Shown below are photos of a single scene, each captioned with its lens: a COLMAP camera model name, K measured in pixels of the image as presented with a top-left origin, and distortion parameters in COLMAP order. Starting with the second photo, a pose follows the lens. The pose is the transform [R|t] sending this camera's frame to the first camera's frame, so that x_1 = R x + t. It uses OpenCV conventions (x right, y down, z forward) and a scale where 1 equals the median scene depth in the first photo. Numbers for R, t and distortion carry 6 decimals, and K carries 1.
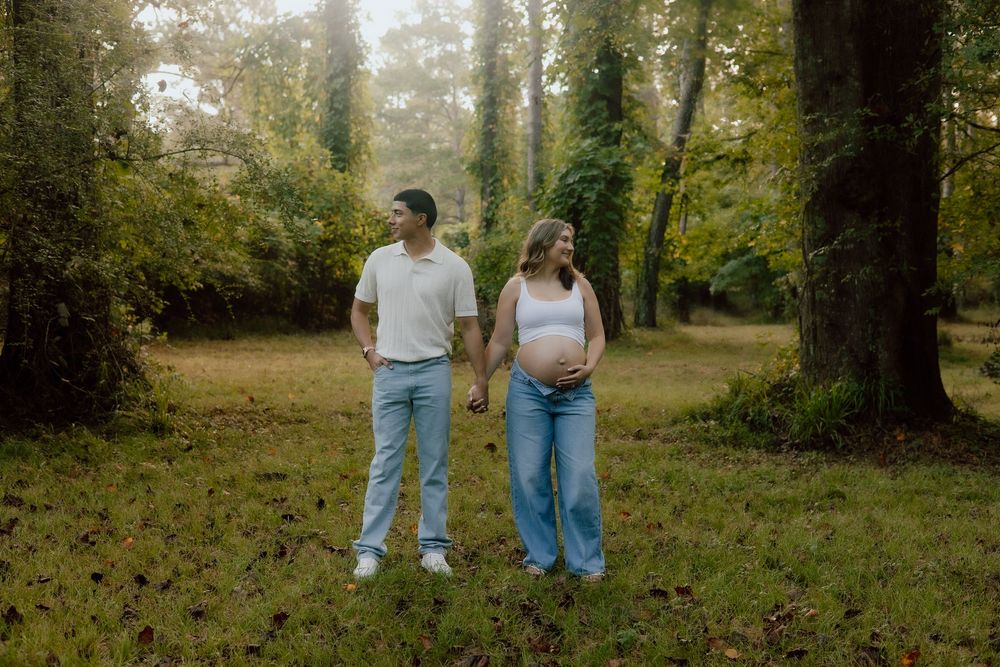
lens RADIAL K [[1863.2, 0, 500.0], [0, 1863.2, 333.5], [0, 0, 1]] dist [-0.000381, -0.150041]
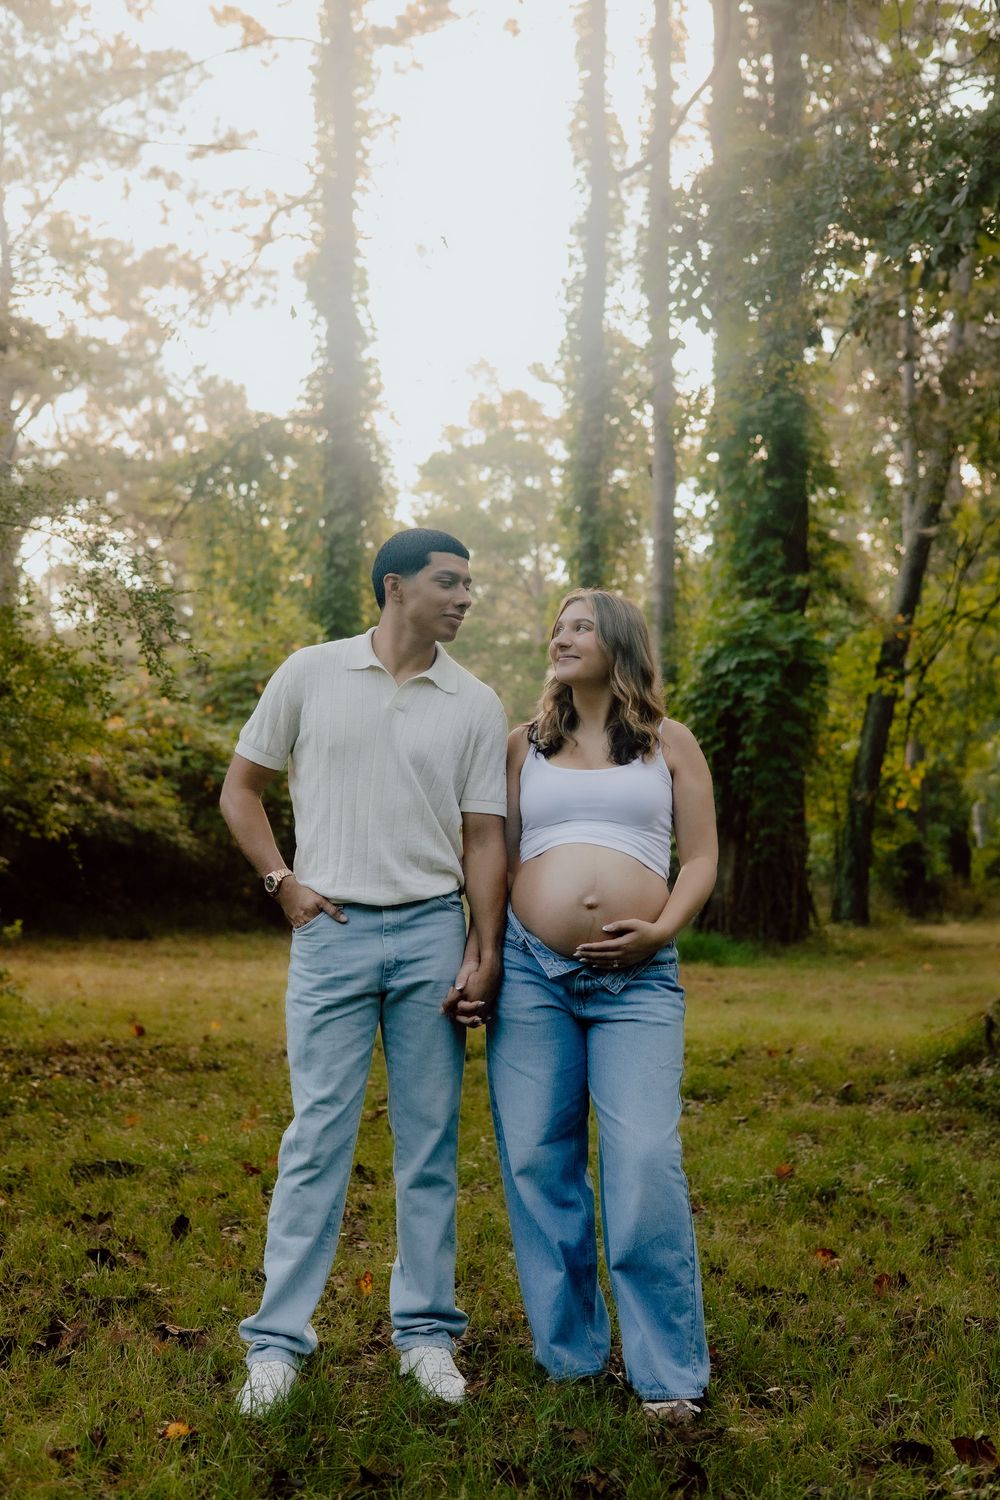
lens RADIAL K [[2794.9, 0, 502.7], [0, 2794.9, 656.1], [0, 0, 1]] dist [-0.000381, -0.150041]
pose [[0.999059, -0.001581, -0.043352, 0.006612], [-0.003143, 0.994072, -0.108675, 0.009674], [0.043267, 0.108709, 0.993132, 0.112635]]
